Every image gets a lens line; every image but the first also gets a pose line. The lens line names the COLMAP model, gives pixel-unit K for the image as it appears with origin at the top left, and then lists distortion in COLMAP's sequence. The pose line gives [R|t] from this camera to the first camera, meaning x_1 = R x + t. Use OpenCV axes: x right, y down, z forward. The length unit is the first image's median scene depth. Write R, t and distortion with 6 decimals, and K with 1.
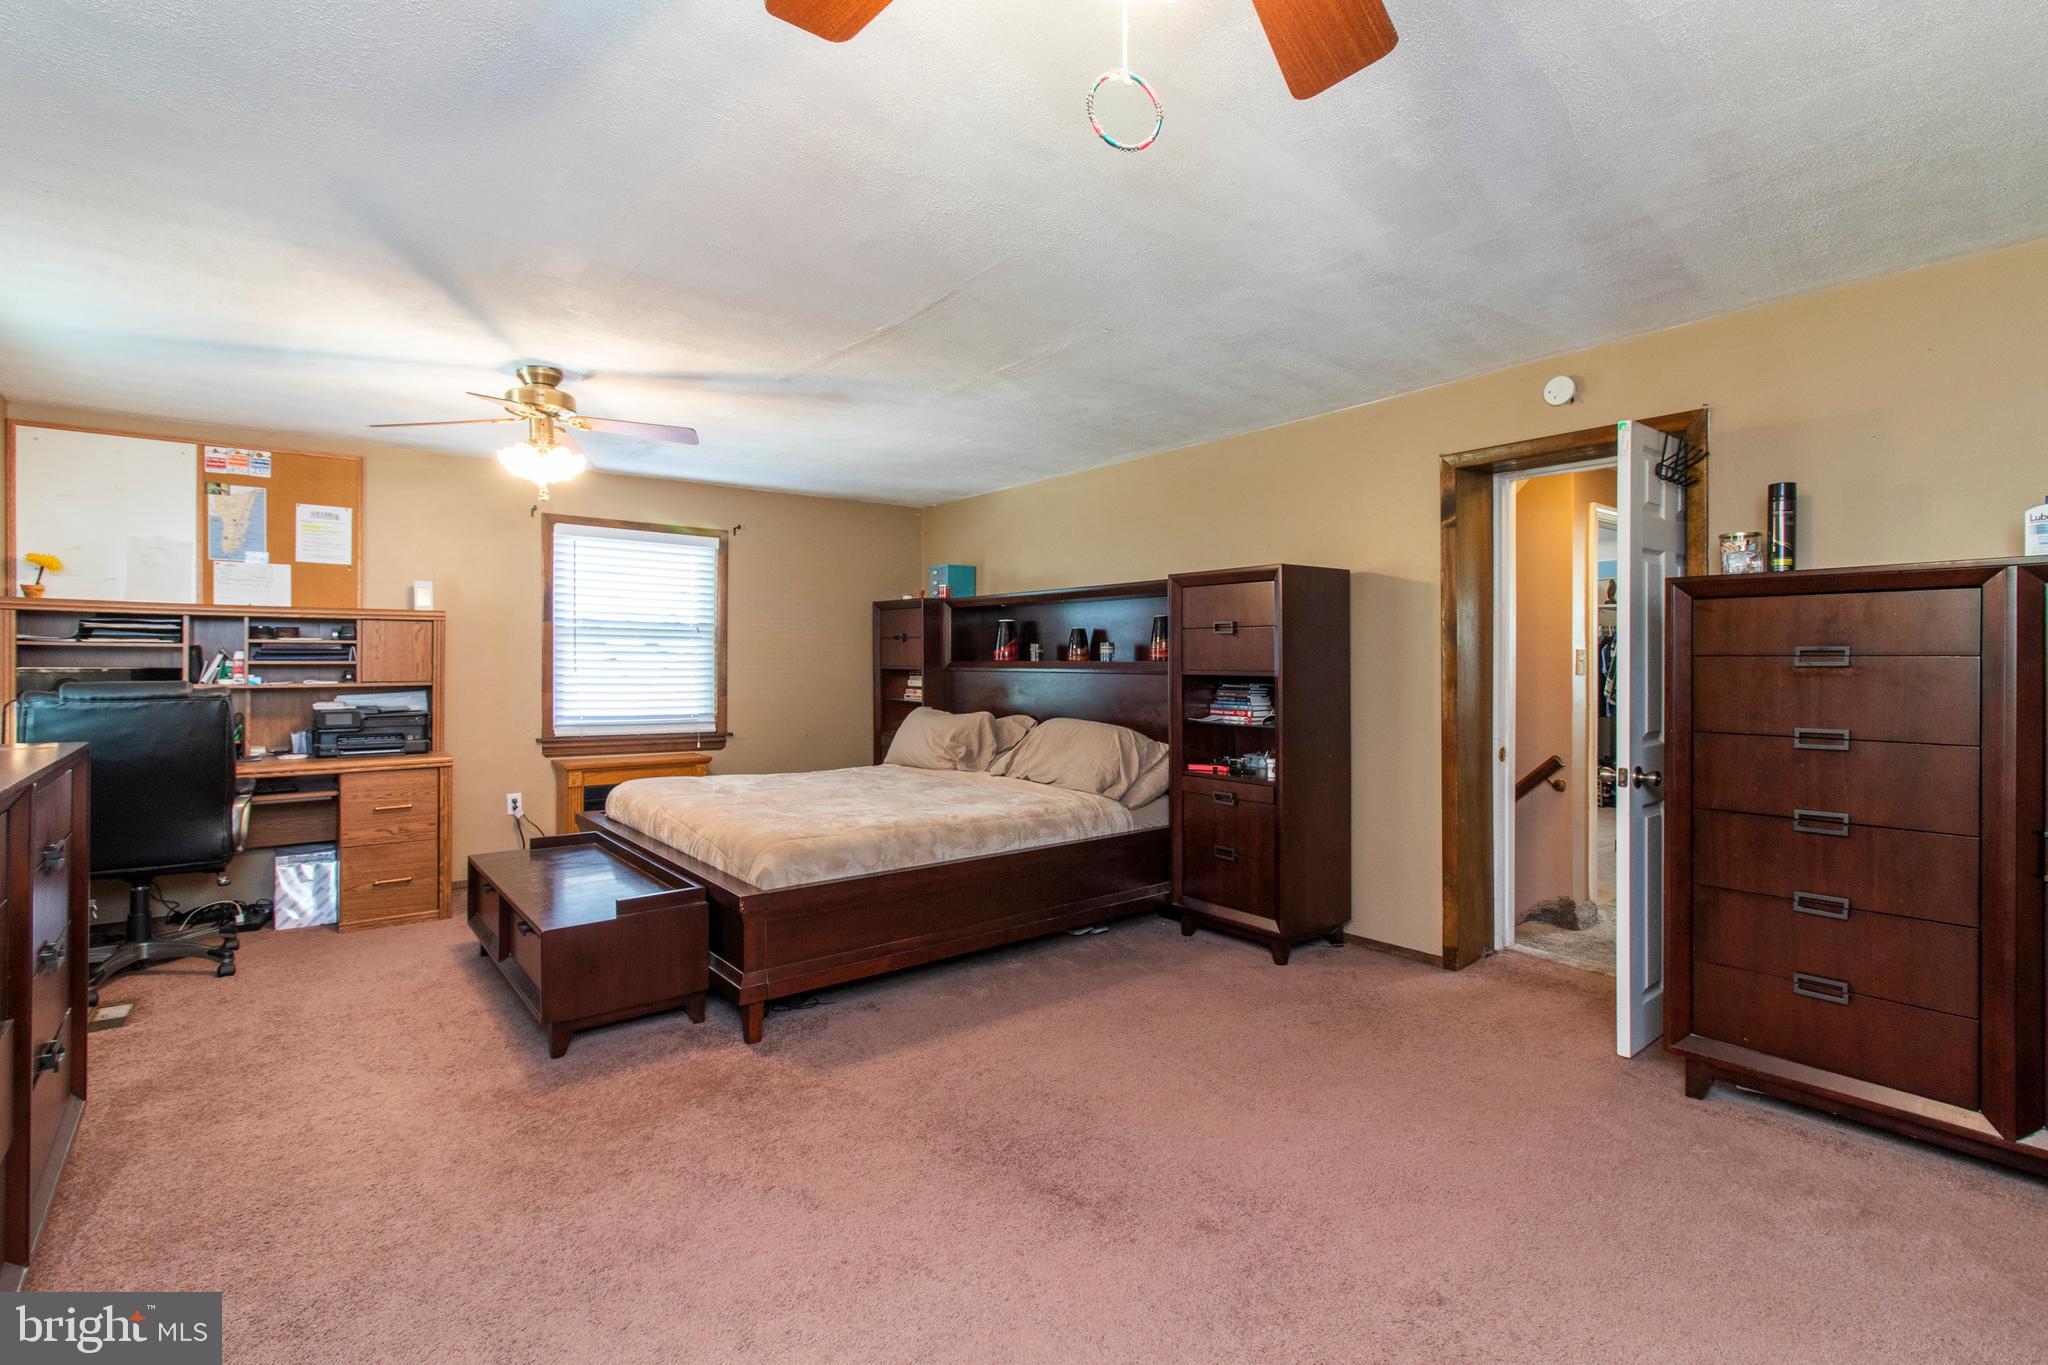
lens RADIAL K [[944.9, 0, 1014.1], [0, 944.9, 663.2], [0, 0, 1]] dist [0.005367, 0.000178]
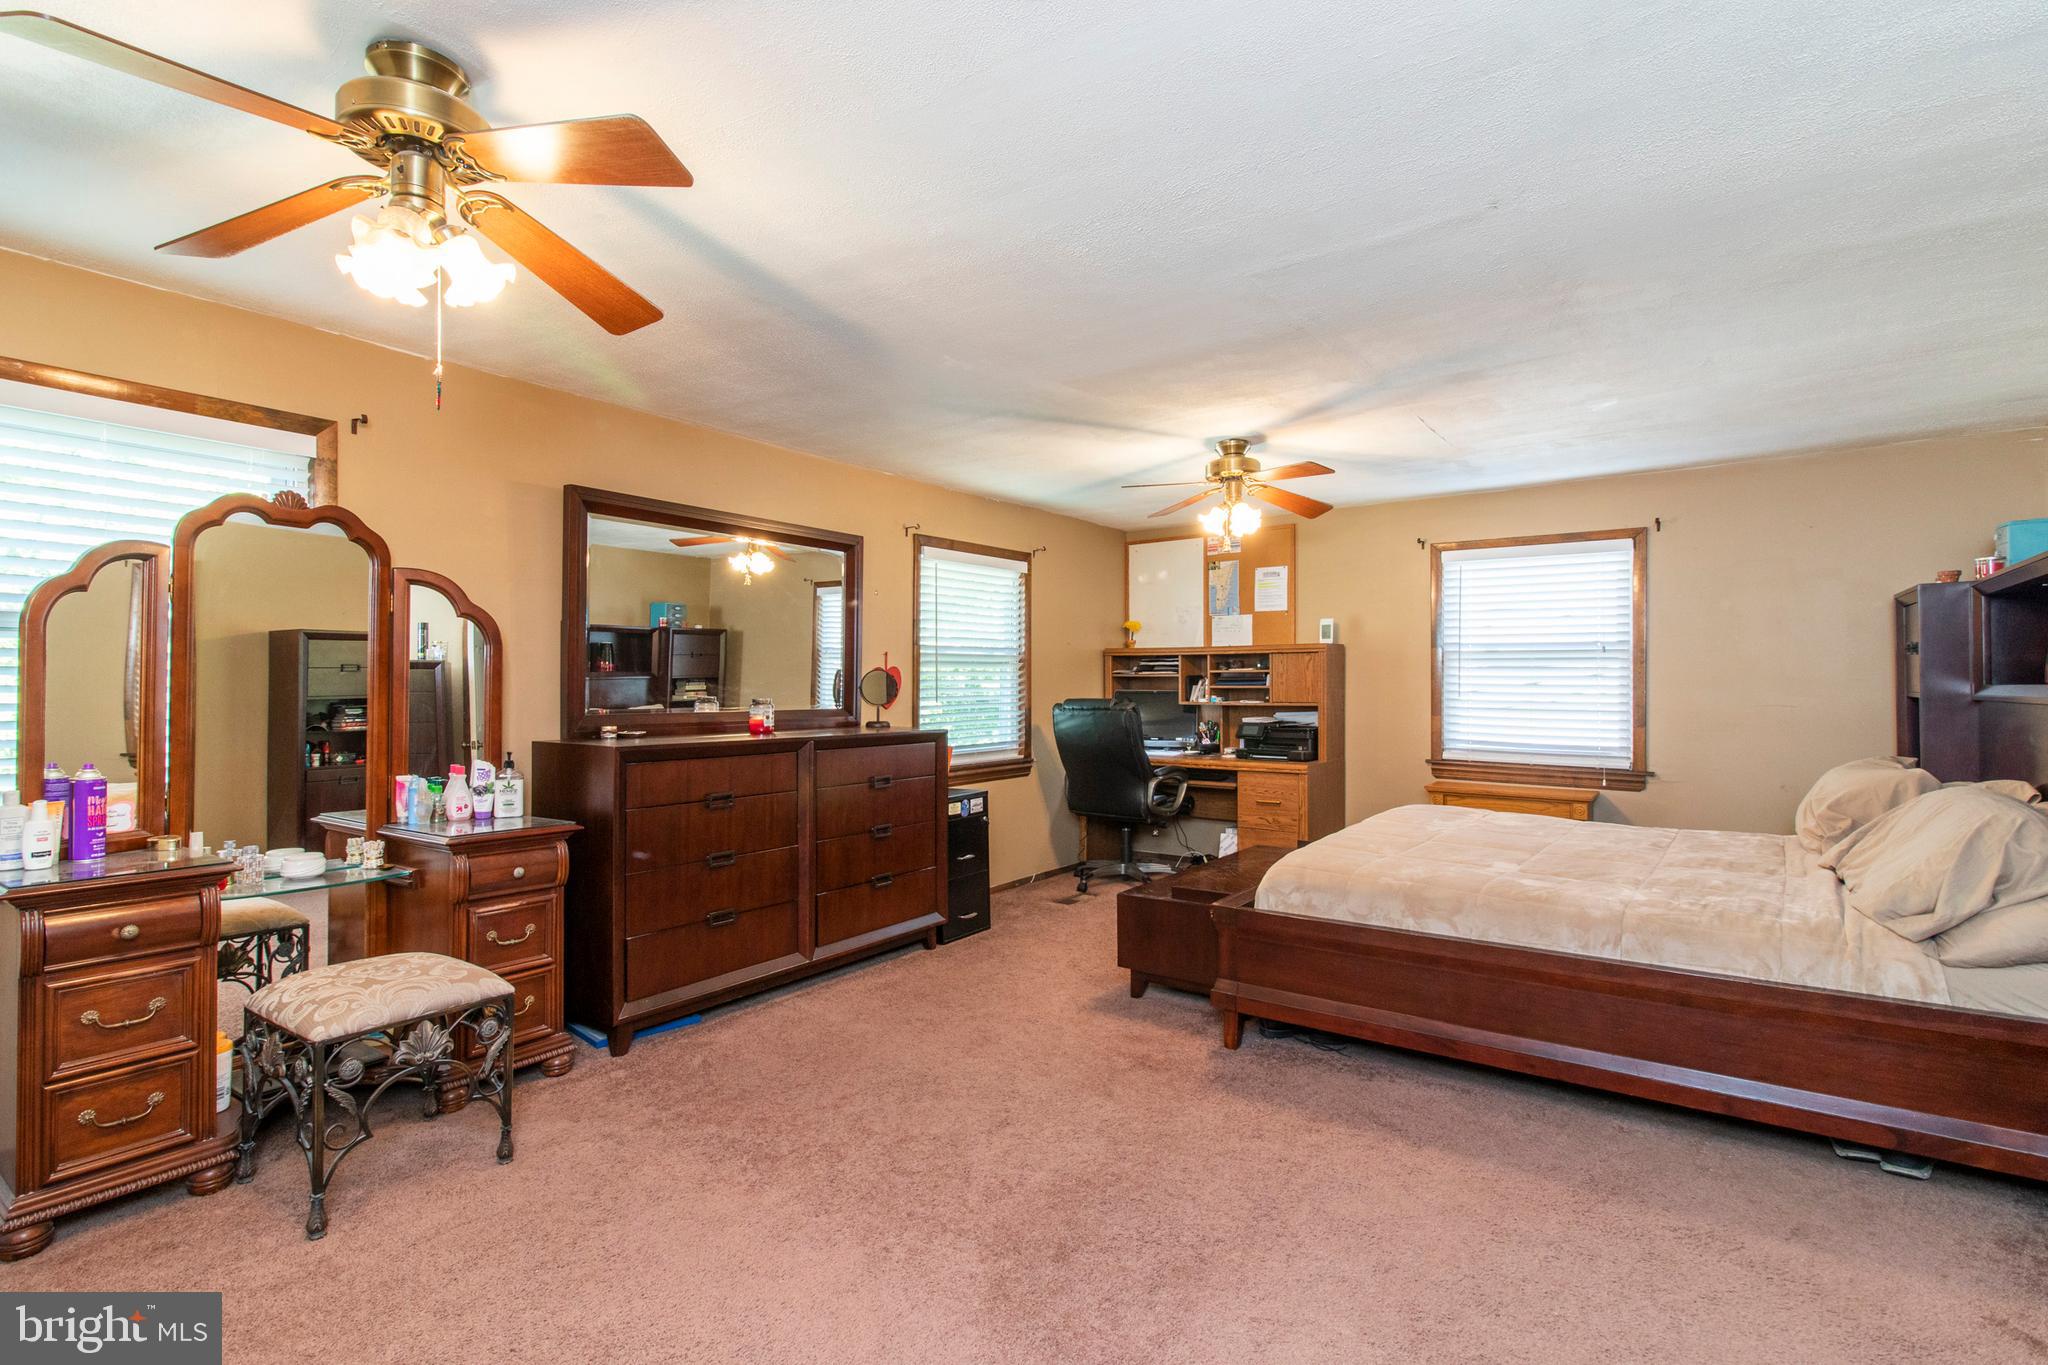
lens RADIAL K [[944.9, 0, 1014.1], [0, 944.9, 663.2], [0, 0, 1]] dist [0.005367, 0.000178]
pose [[0.271059, -0.025650, -0.962221, 0.456355], [-0.001971, 0.999628, -0.027202, 0.003105], [0.962561, 0.009270, 0.270908, 0.325333]]
